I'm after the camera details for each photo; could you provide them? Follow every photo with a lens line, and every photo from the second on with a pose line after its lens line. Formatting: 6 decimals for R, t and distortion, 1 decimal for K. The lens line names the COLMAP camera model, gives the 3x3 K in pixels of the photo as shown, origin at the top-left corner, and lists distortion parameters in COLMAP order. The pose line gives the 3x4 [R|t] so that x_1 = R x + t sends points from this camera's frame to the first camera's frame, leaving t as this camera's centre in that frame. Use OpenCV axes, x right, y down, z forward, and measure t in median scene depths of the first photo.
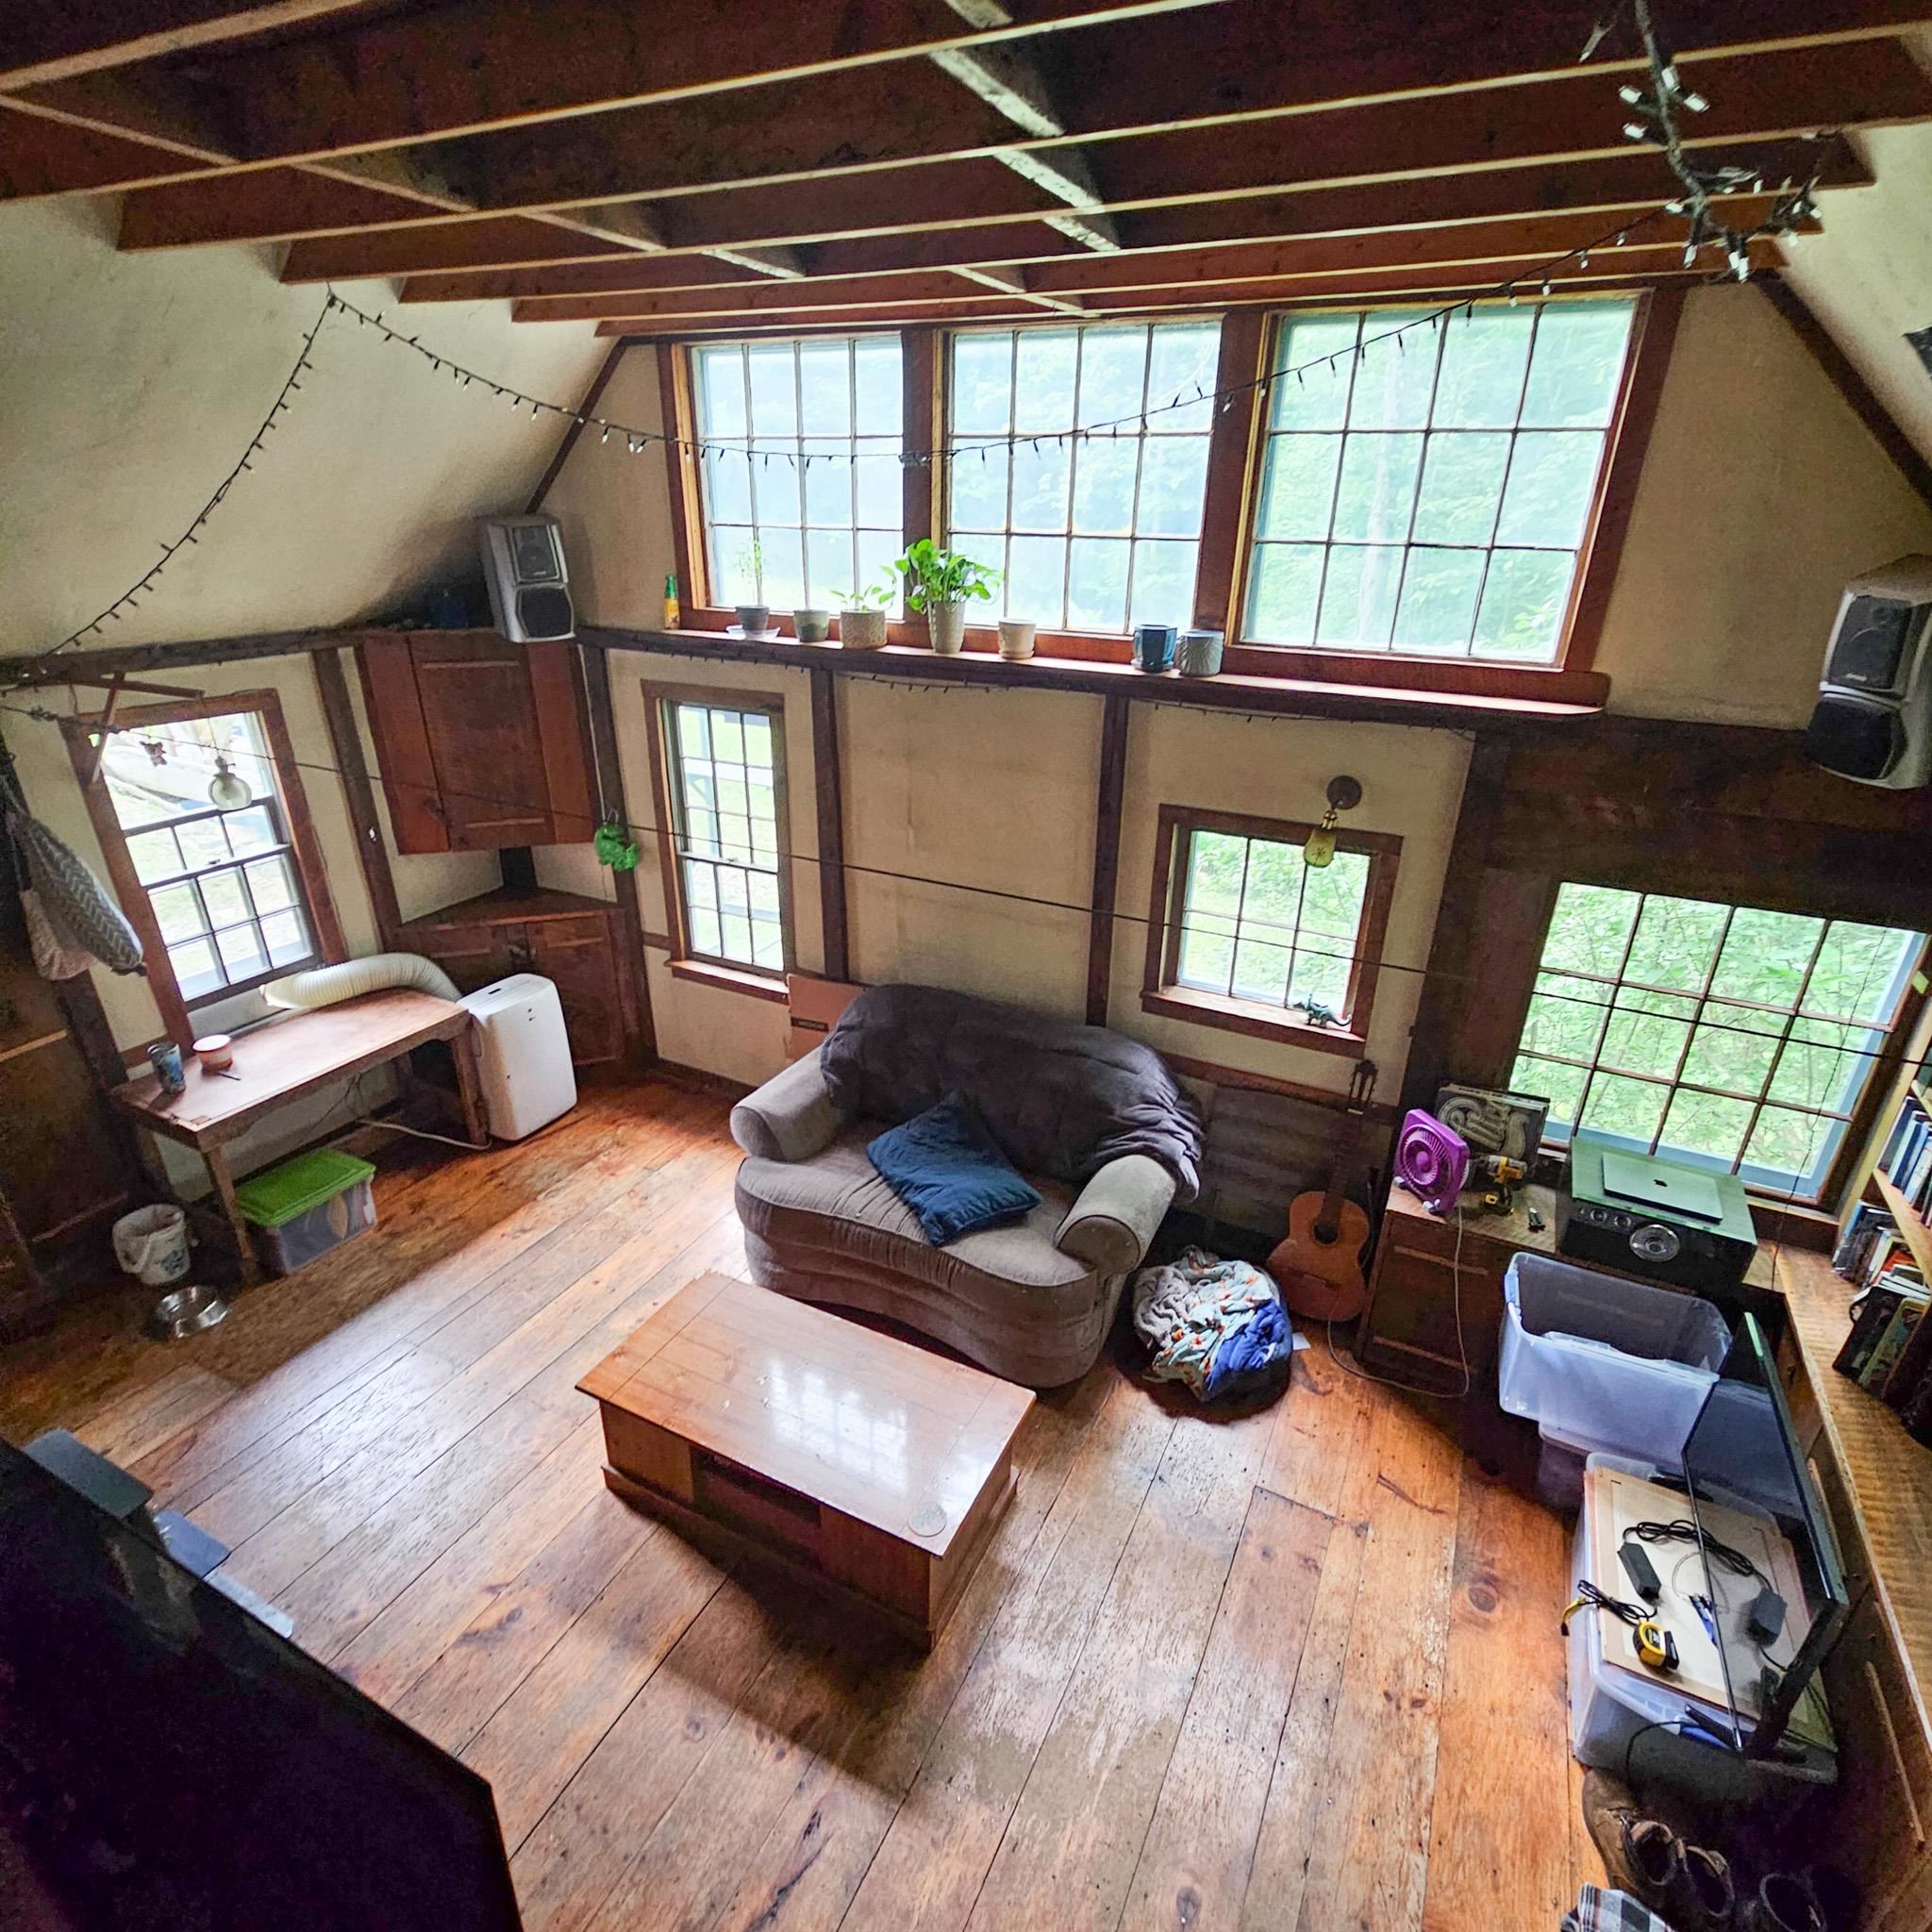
lens RADIAL K [[1052.8, 0, 972.7], [0, 1052.8, 985.3], [0, 0, 1]] dist [-0.001920, -0.000231]
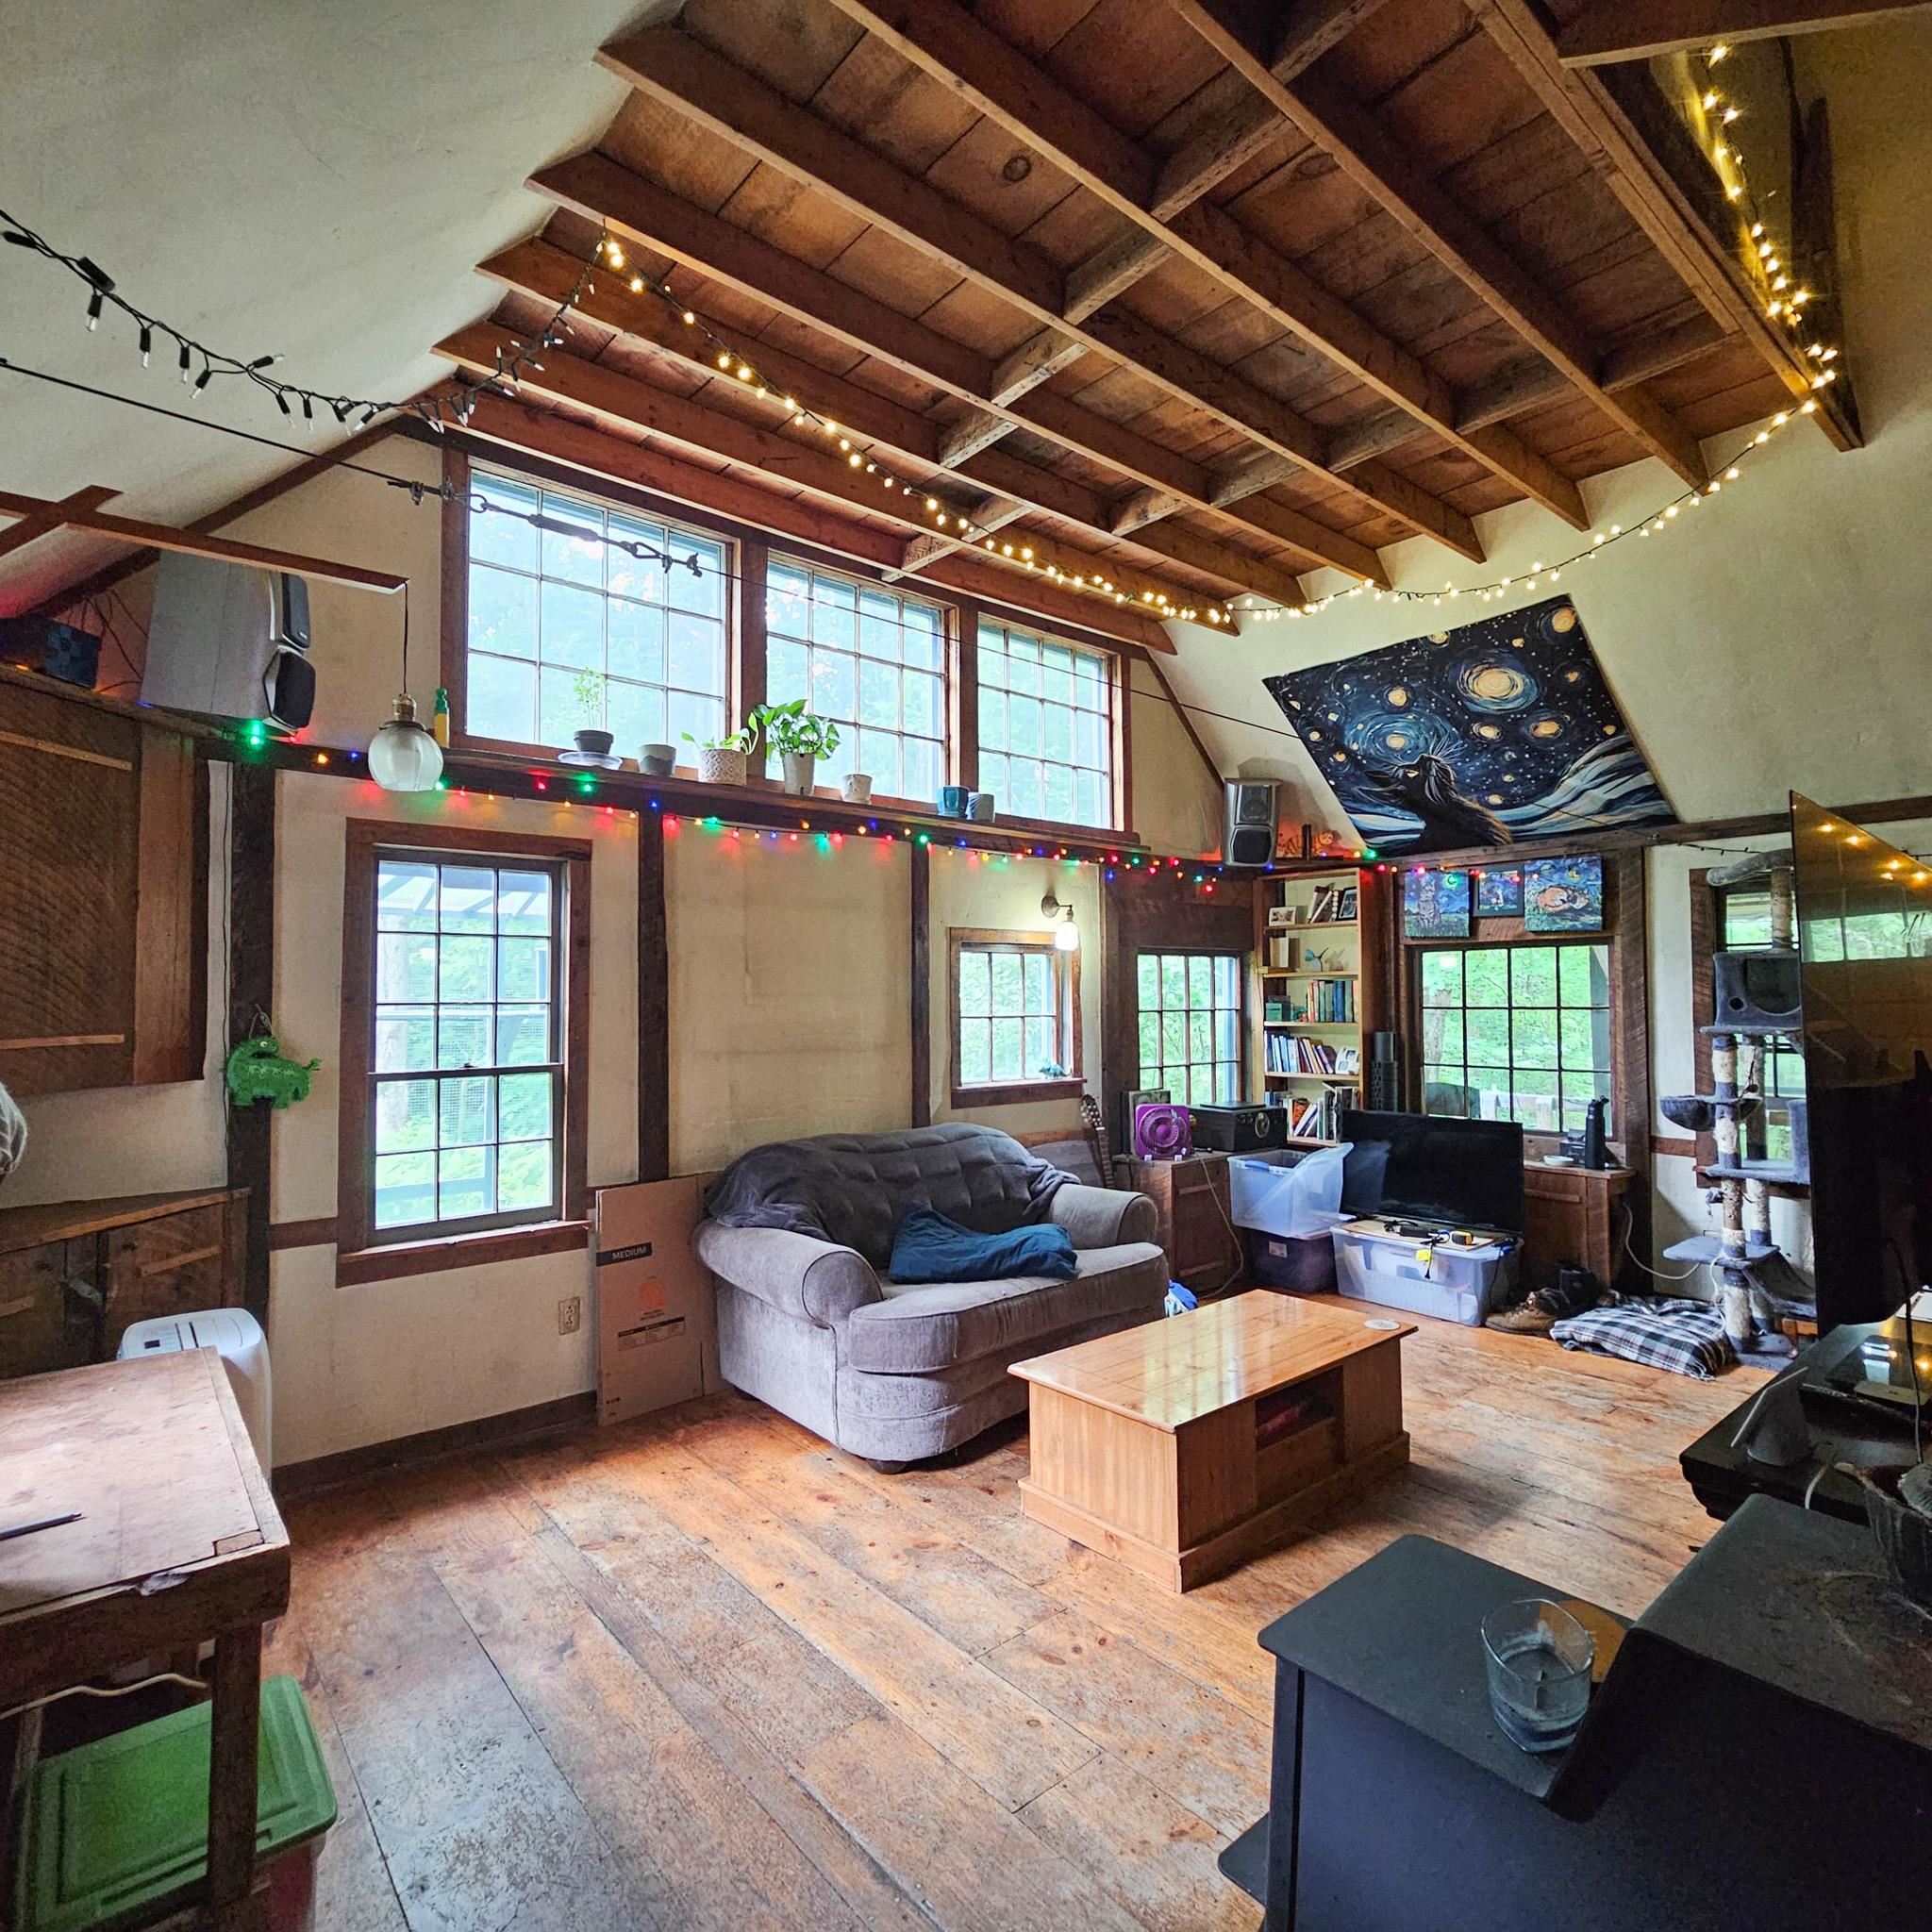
lens RADIAL K [[1049.8, 0, 982.7], [0, 1049.8, 960.6], [0, 0, 1]] dist [0.000827, -0.000126]
pose [[0.393293, 0.014916, 0.919292, -0.901219], [0.394189, 0.900574, -0.183255, 0.104216], [-0.830624, 0.434447, 0.348310, 0.506182]]
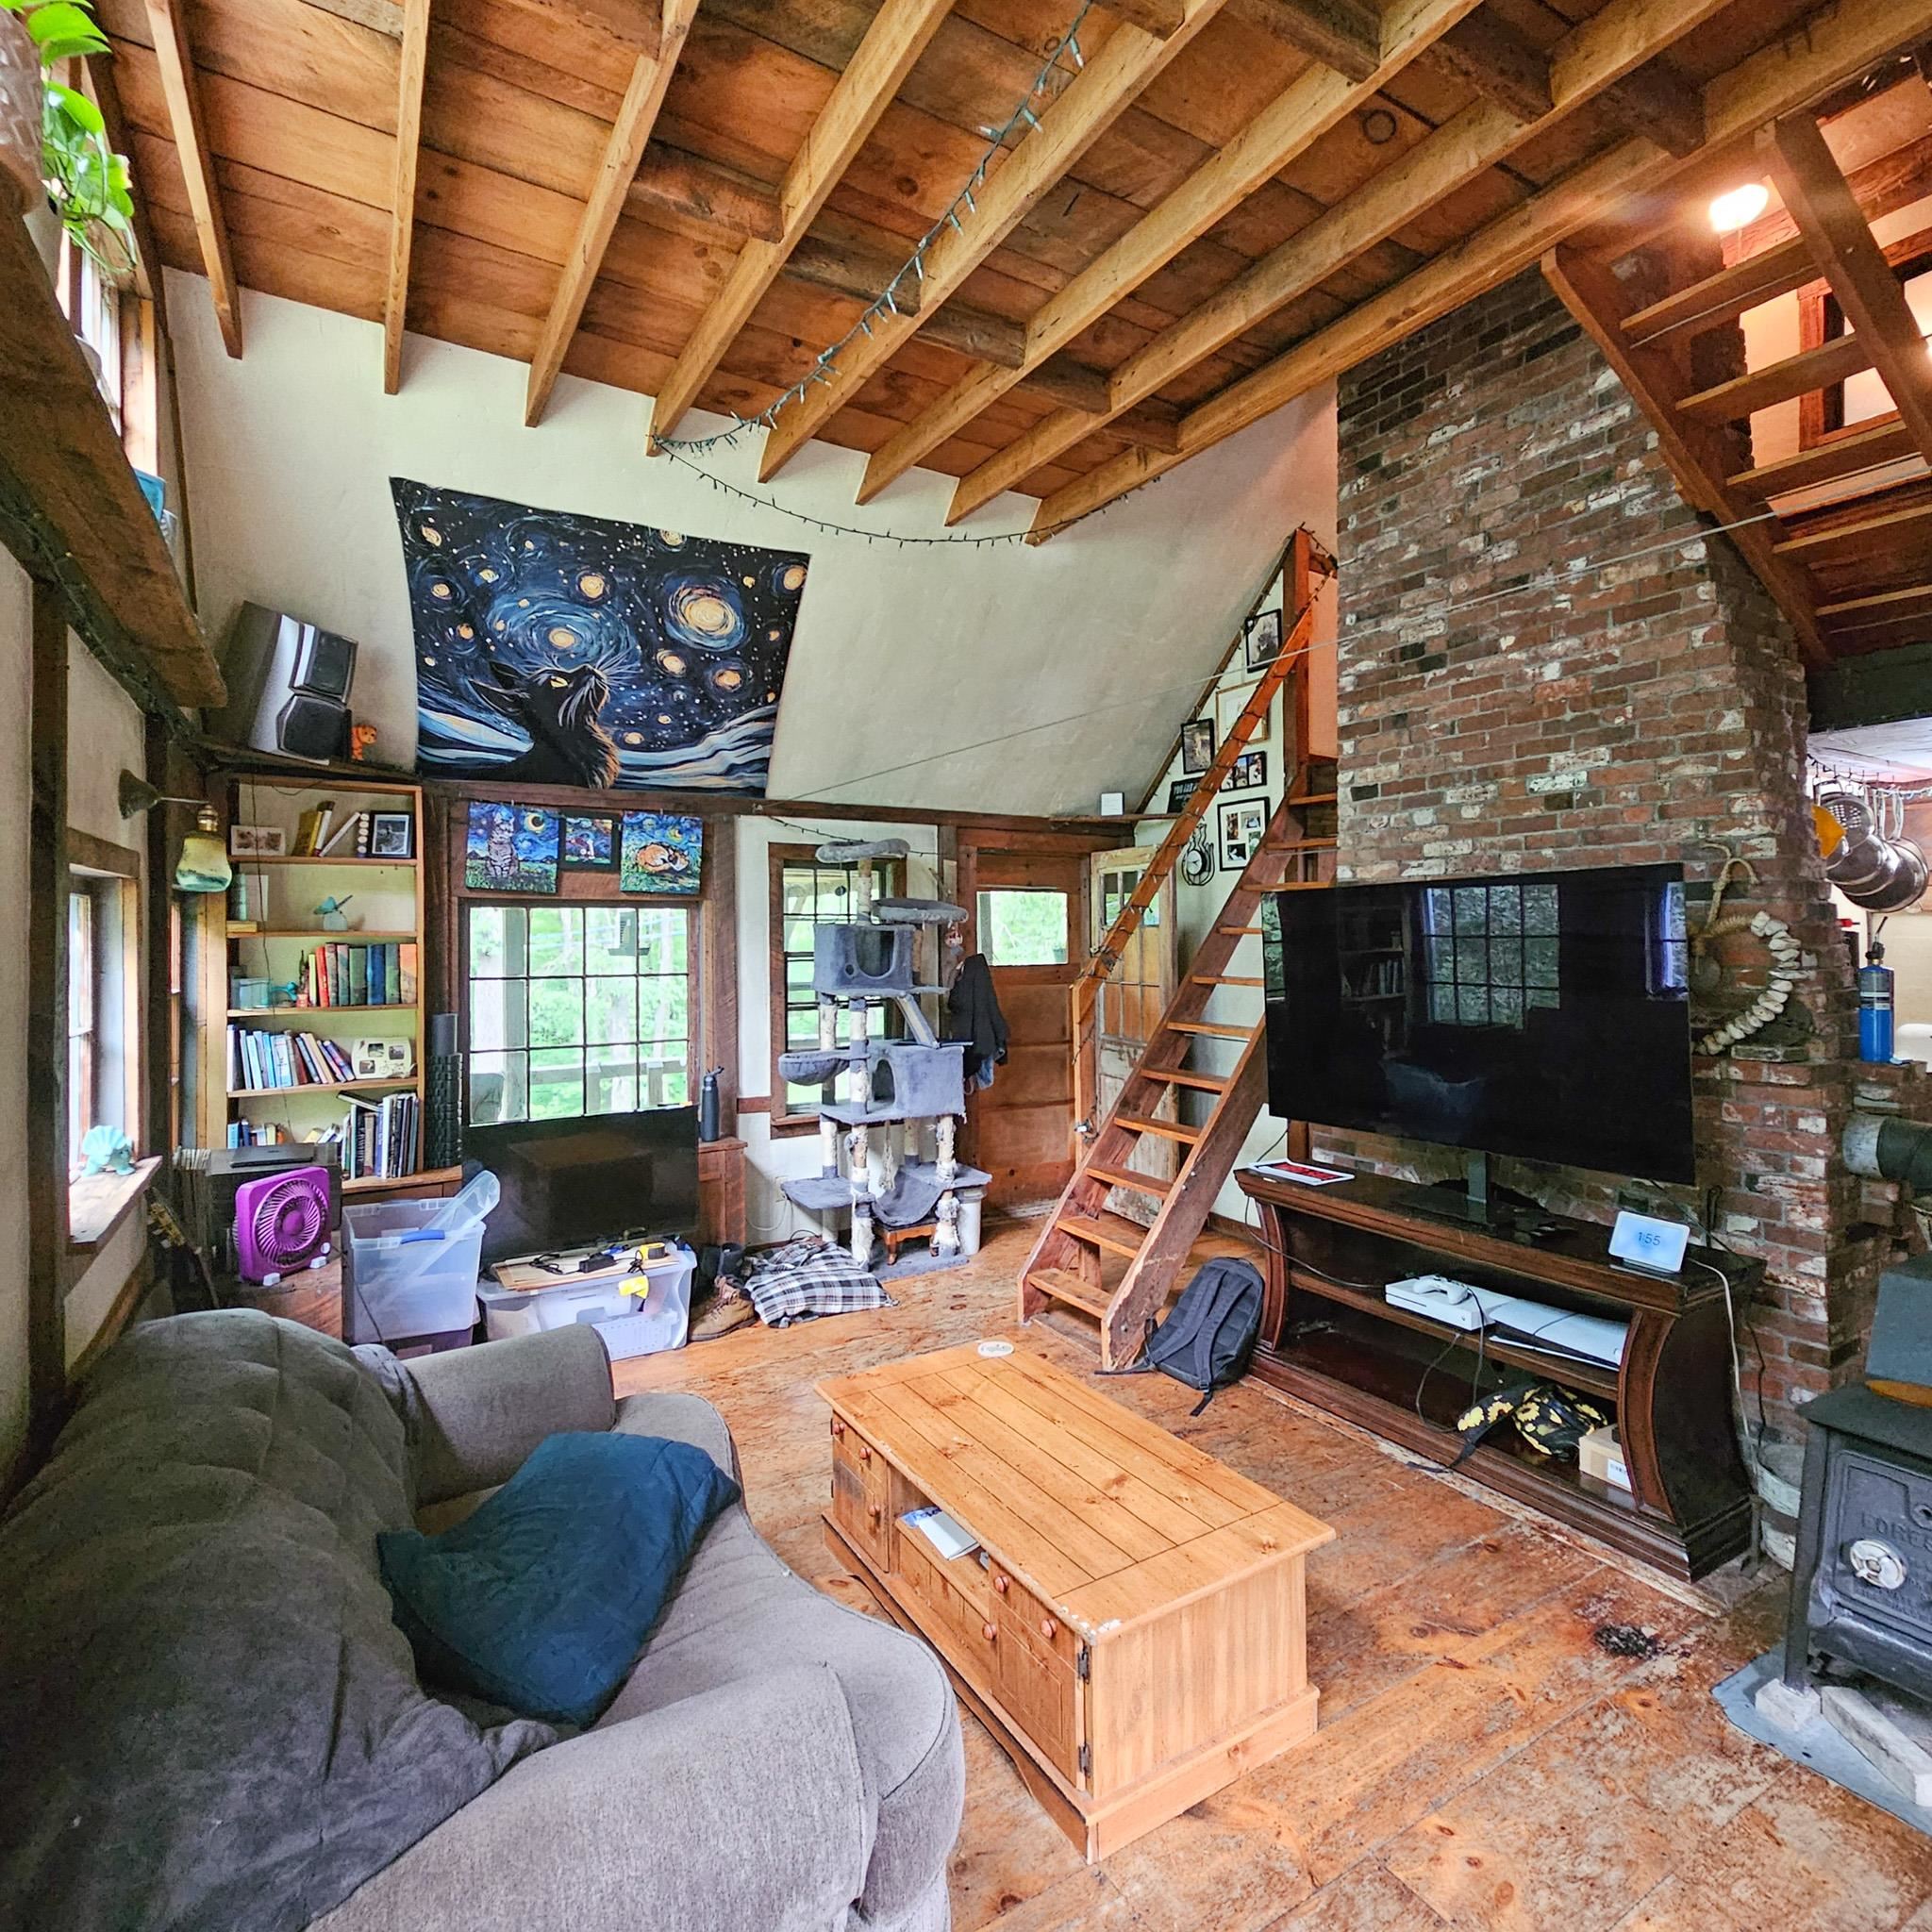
lens RADIAL K [[1065.3, 0, 980.3], [0, 1065.3, 923.2], [0, 0, 1]] dist [-0.003327, -0.002253]
pose [[-0.845489, -0.010495, 0.533890, -0.406732], [0.212494, 0.910624, 0.354415, -0.196386], [-0.489893, 0.413102, -0.767692, 1.098782]]
